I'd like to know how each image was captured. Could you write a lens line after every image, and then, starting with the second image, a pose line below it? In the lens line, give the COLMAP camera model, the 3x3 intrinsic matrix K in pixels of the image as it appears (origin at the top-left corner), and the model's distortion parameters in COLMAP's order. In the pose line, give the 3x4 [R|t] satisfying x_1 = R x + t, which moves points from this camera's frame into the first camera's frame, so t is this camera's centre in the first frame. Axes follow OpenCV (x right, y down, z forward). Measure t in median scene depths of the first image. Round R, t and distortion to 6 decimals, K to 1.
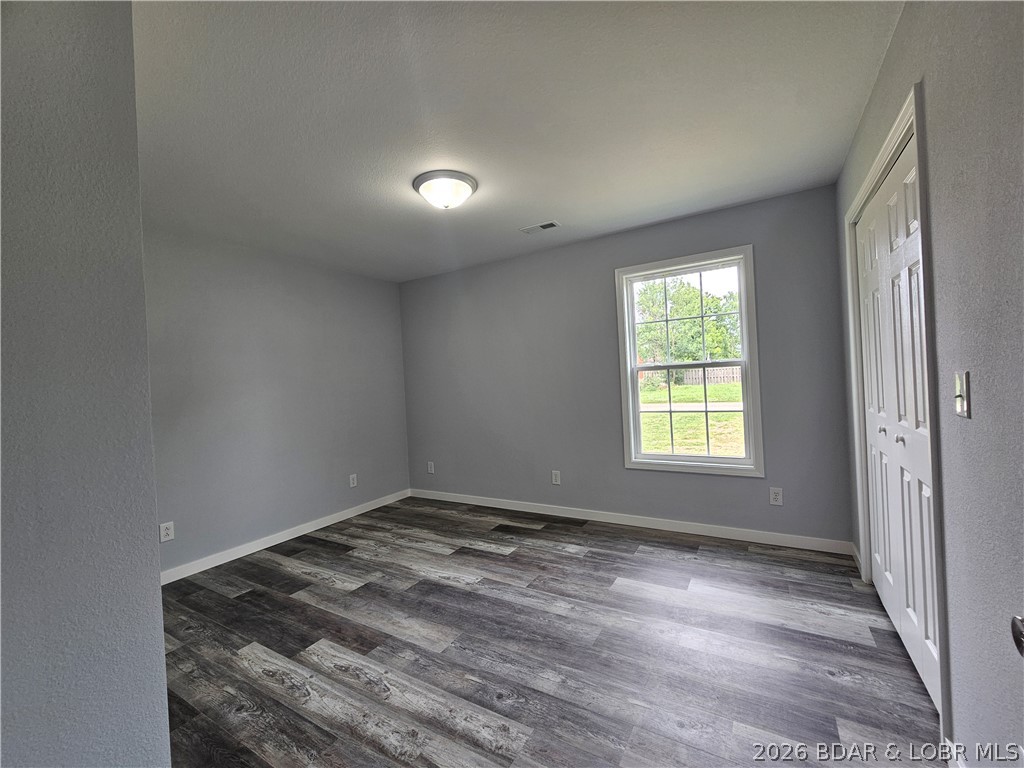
lens RADIAL K [[418.2, 0, 504.4], [0, 418.2, 378.4], [0, 0, 1]] dist [-0.000575, 0.000391]
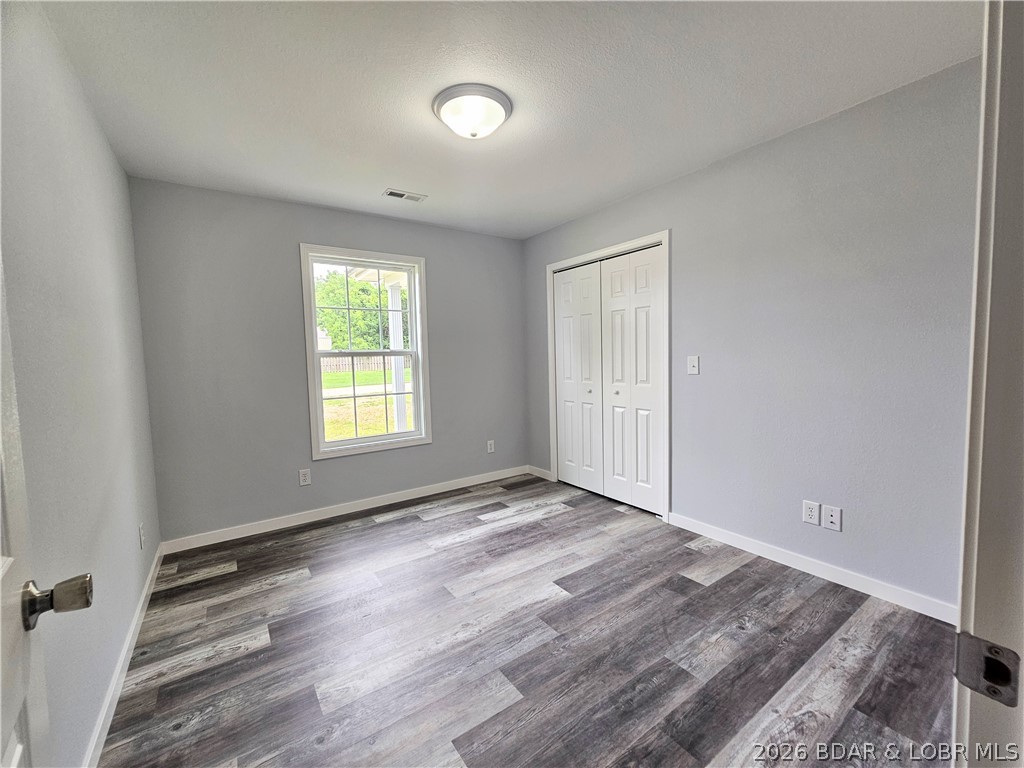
lens RADIAL K [[418.2, 0, 505.7], [0, 418.2, 379.8], [0, 0, 1]] dist [-0.000575, 0.000391]
pose [[0.399892, -0.014287, 0.916451, -0.402395], [-0.000466, 0.999875, 0.015791, 0.020196], [-0.916562, -0.006742, 0.399835, 0.237290]]
